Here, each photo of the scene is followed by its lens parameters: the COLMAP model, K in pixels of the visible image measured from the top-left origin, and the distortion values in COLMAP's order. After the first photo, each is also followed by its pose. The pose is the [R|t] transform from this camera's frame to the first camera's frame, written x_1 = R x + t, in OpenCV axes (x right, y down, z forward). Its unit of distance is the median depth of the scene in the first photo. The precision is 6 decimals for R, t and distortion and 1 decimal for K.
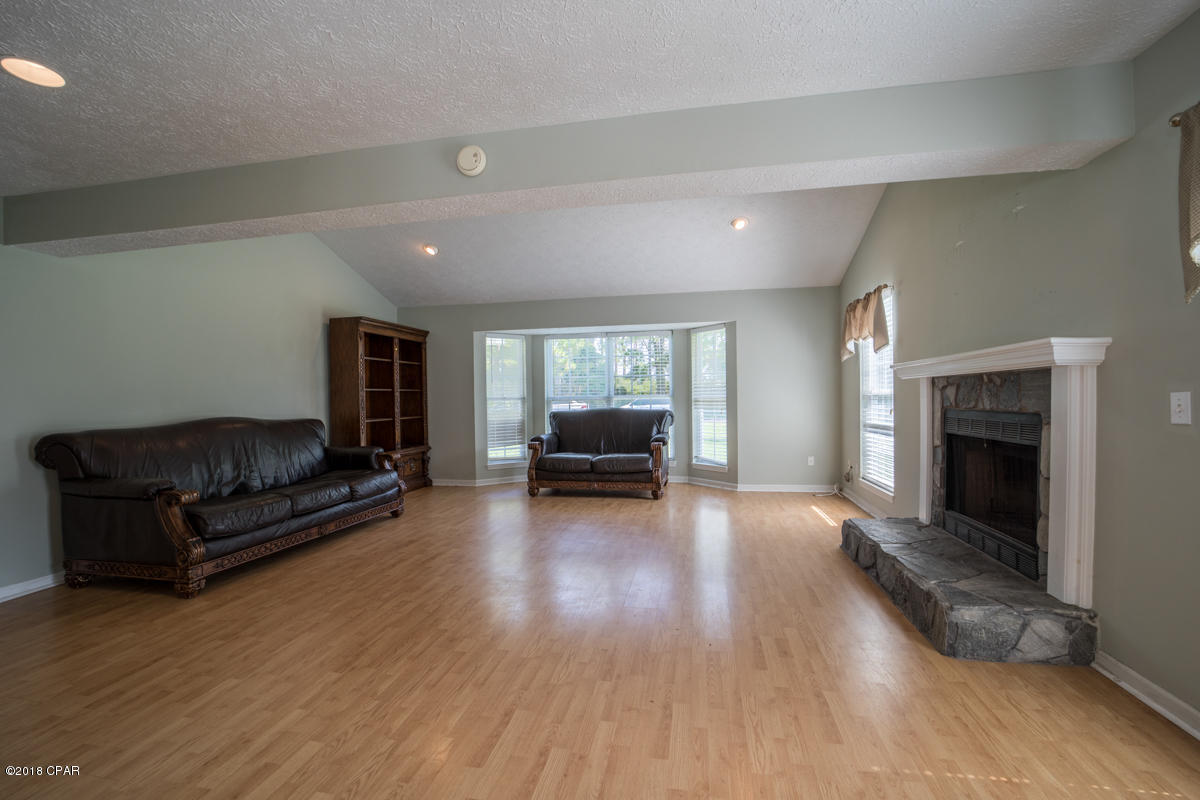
lens RADIAL K [[464.8, 0, 602.5], [0, 464.8, 401.5], [0, 0, 1]] dist [-0.036711, 0.007790]
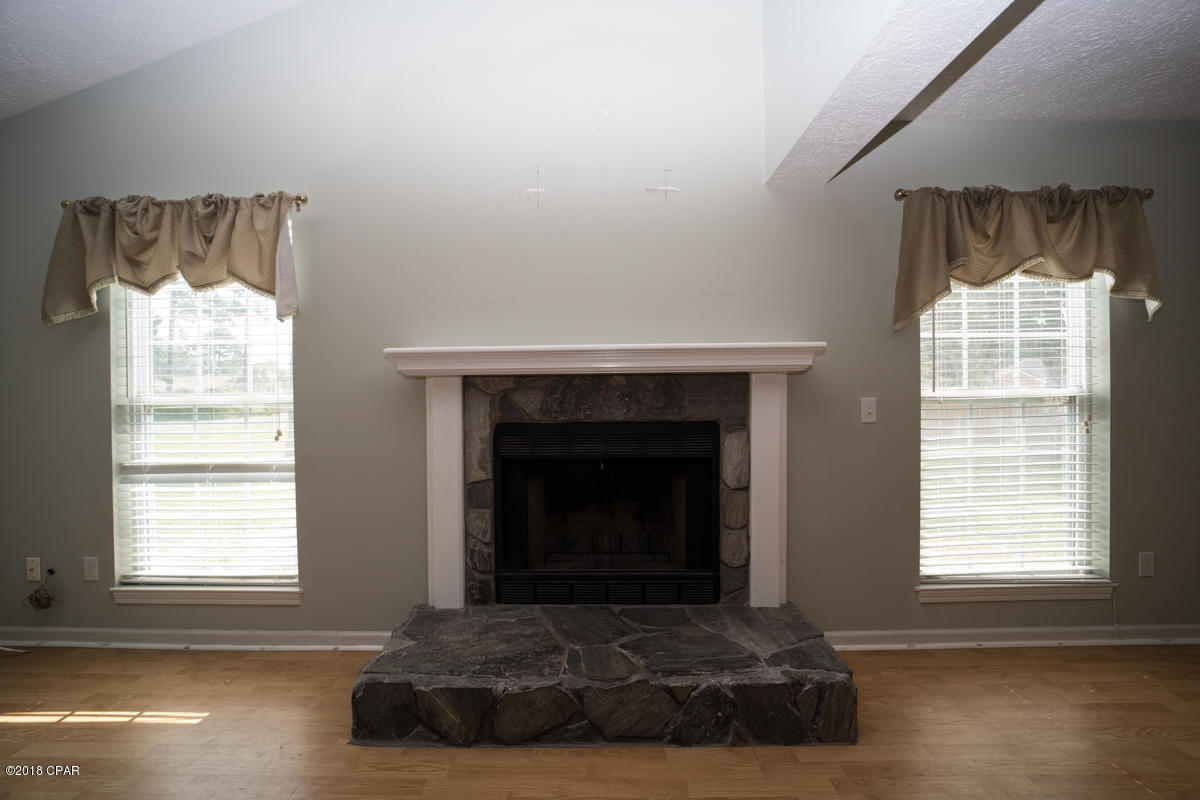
lens RADIAL K [[464.8, 0, 600.3], [0, 464.8, 399.0], [0, 0, 1]] dist [-0.036711, 0.007790]
pose [[-0.183401, 0.008637, 0.983000, 0.057119], [0.020377, 0.999780, -0.004982, -0.013559], [-0.982827, 0.019116, -0.183537, 1.045711]]
